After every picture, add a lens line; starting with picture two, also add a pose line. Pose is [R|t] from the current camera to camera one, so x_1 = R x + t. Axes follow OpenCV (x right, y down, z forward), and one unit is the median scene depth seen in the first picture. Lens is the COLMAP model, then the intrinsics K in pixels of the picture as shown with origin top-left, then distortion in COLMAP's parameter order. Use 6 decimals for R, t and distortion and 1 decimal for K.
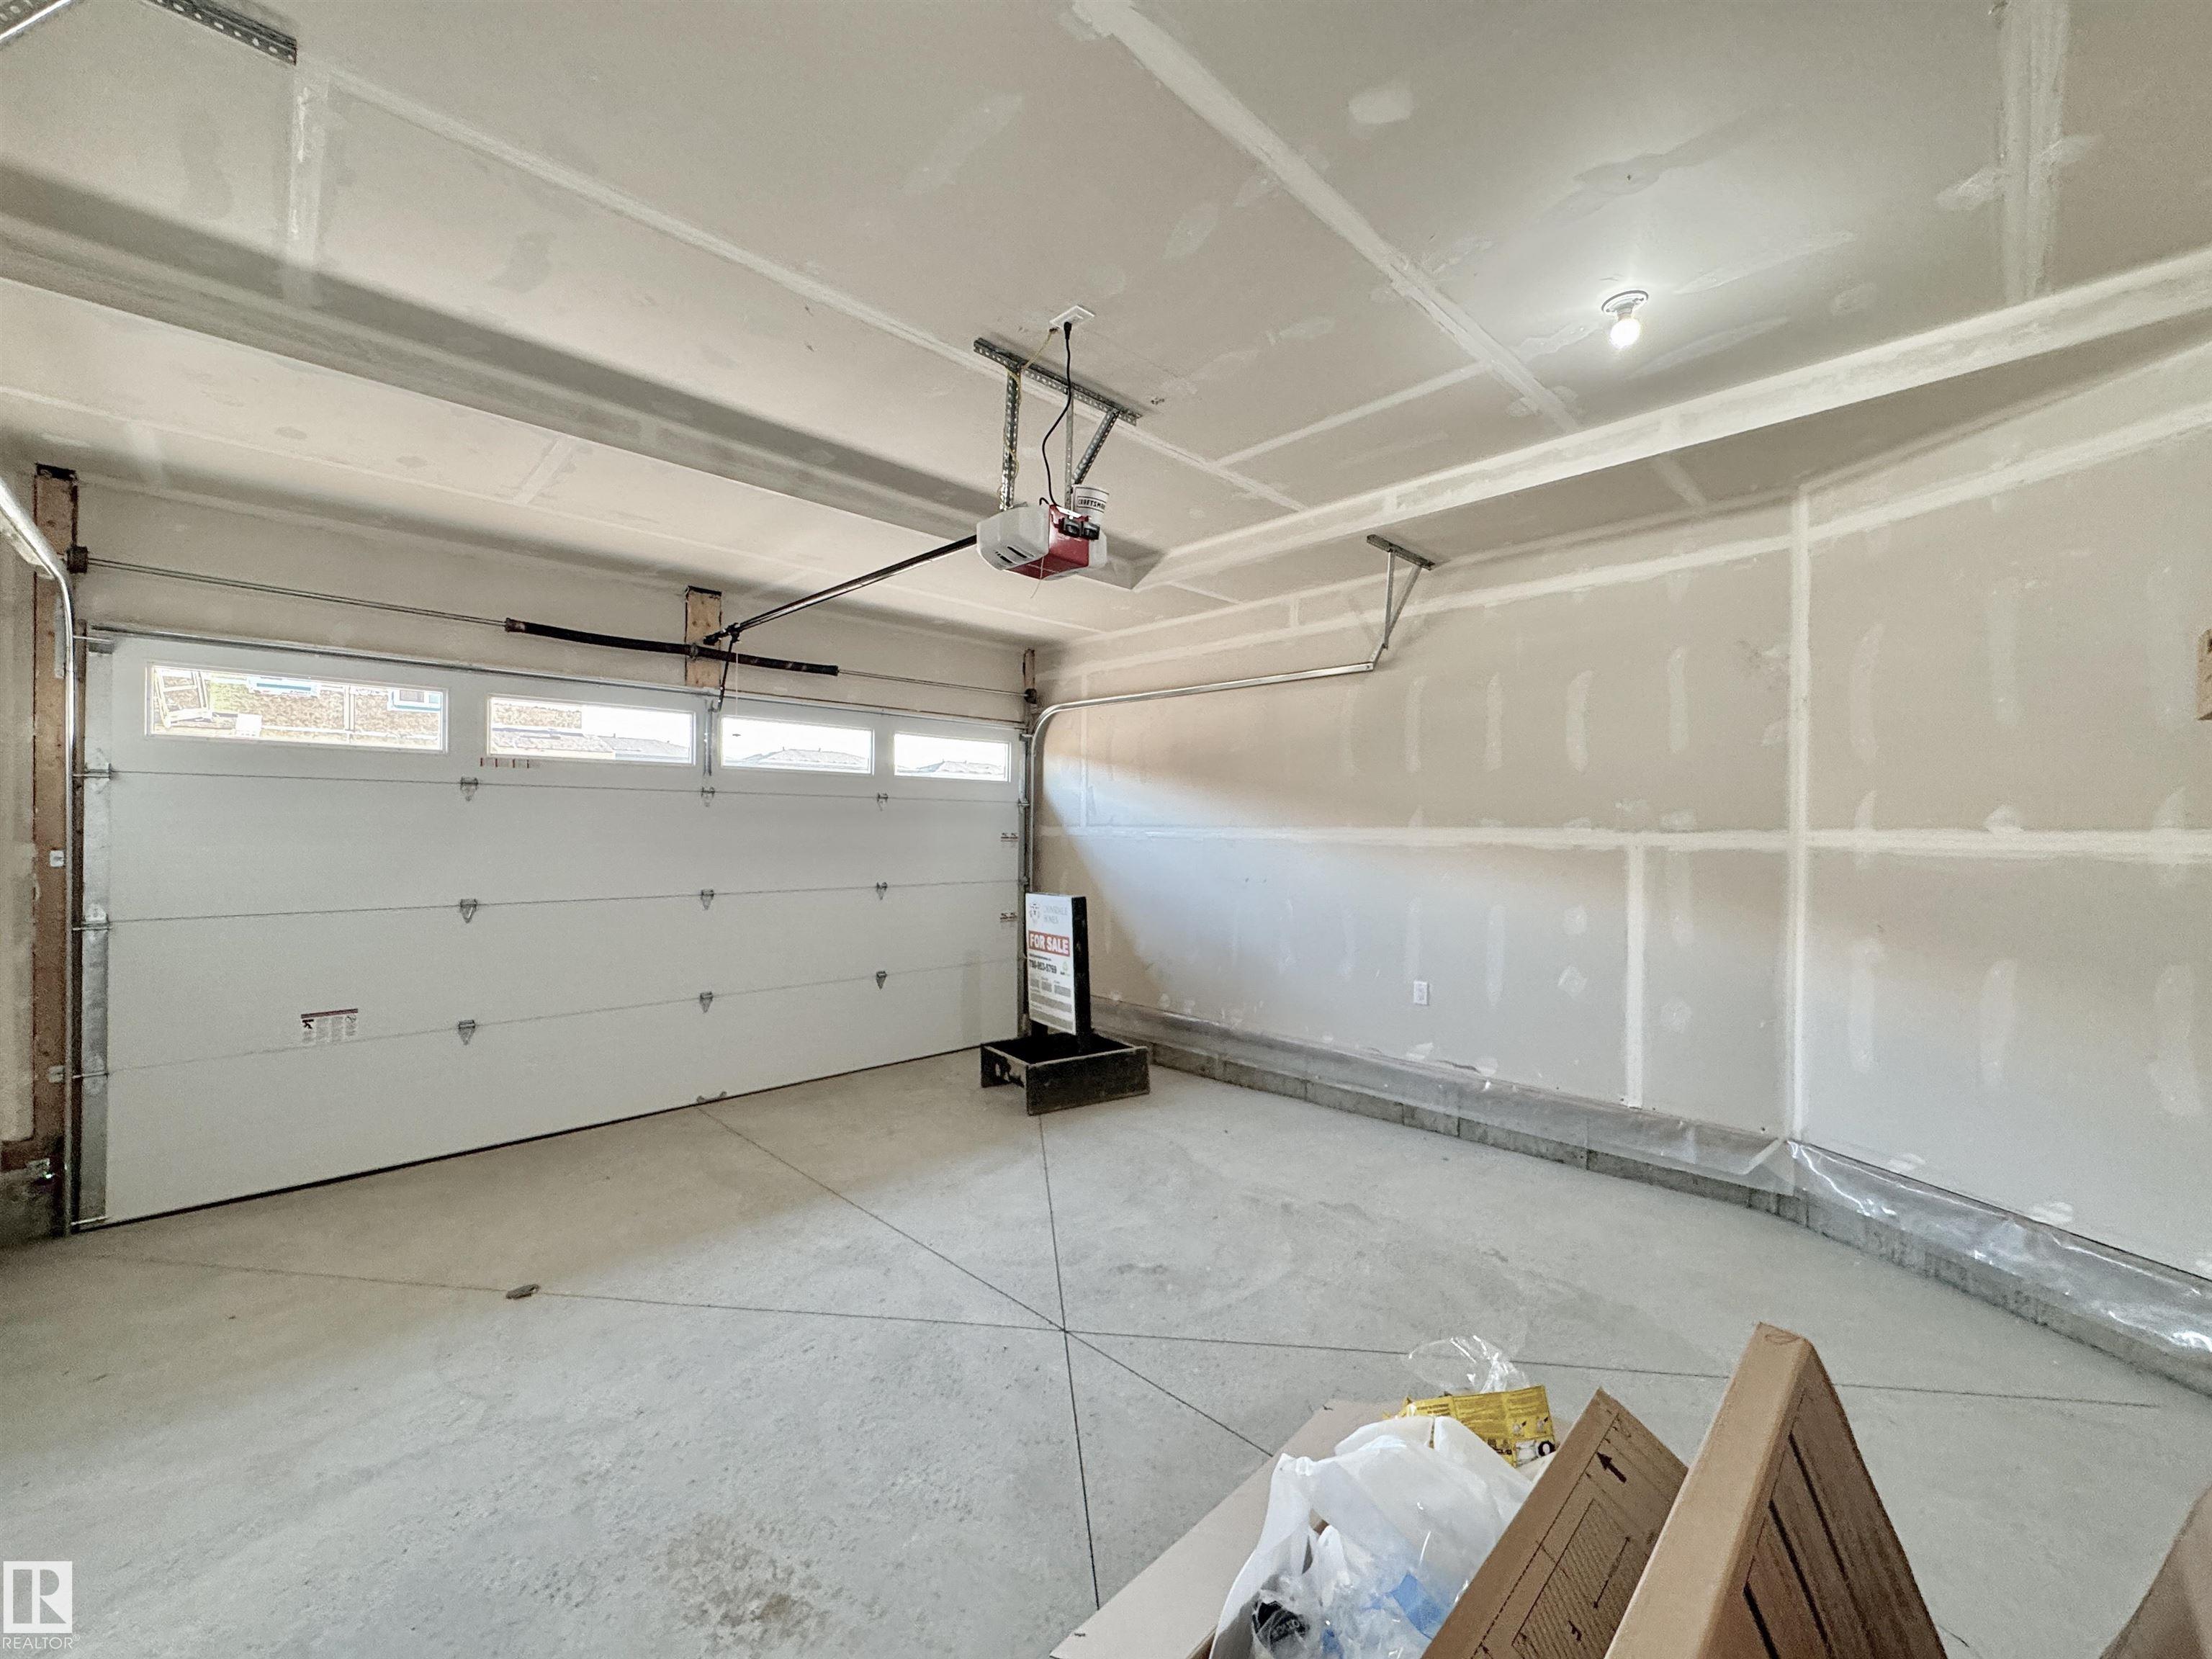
lens RADIAL K [[879.5, 0, 1107.9], [0, 879.5, 830.8], [0, 0, 1]] dist [-0.002216, 0.000834]
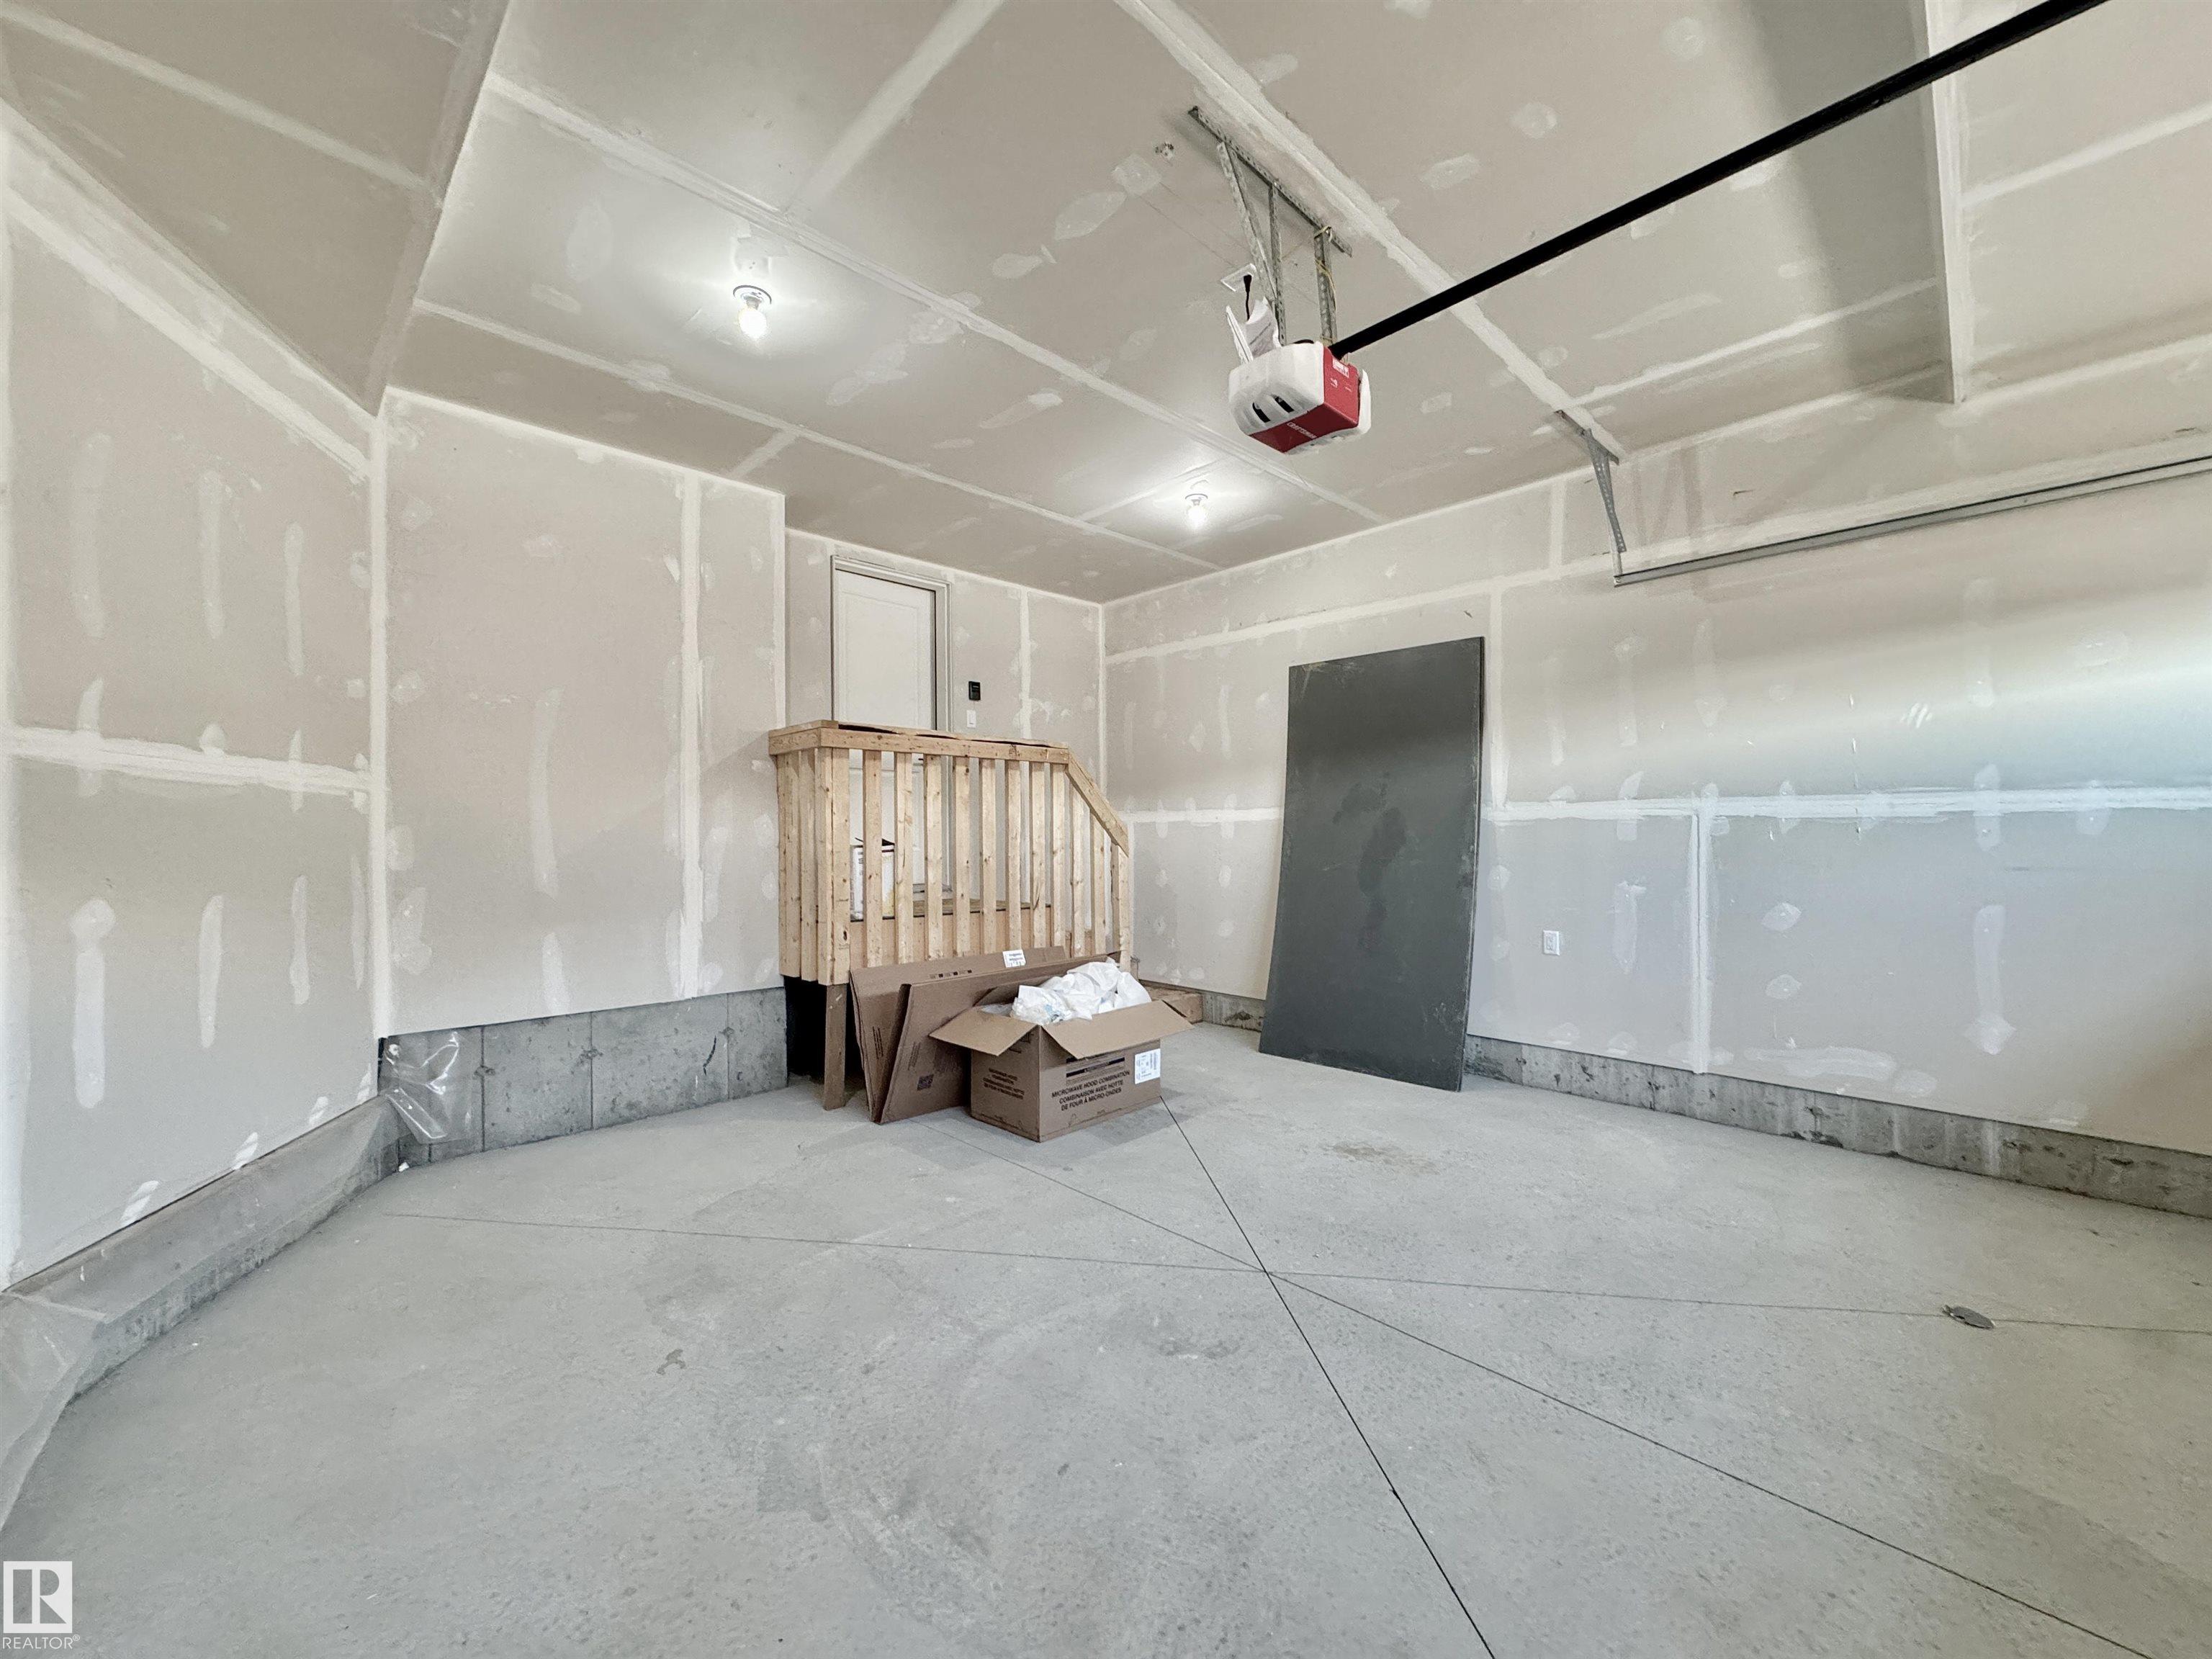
lens RADIAL K [[879.5, 0, 1104.7], [0, 879.5, 834.4], [0, 0, 1]] dist [-0.002216, 0.000834]
pose [[-0.999983, 0.005723, -0.000527, 0.110183], [0.005723, 0.999983, 0.000577, 0.079770], [0.000530, 0.000574, -1.000000, 1.728490]]
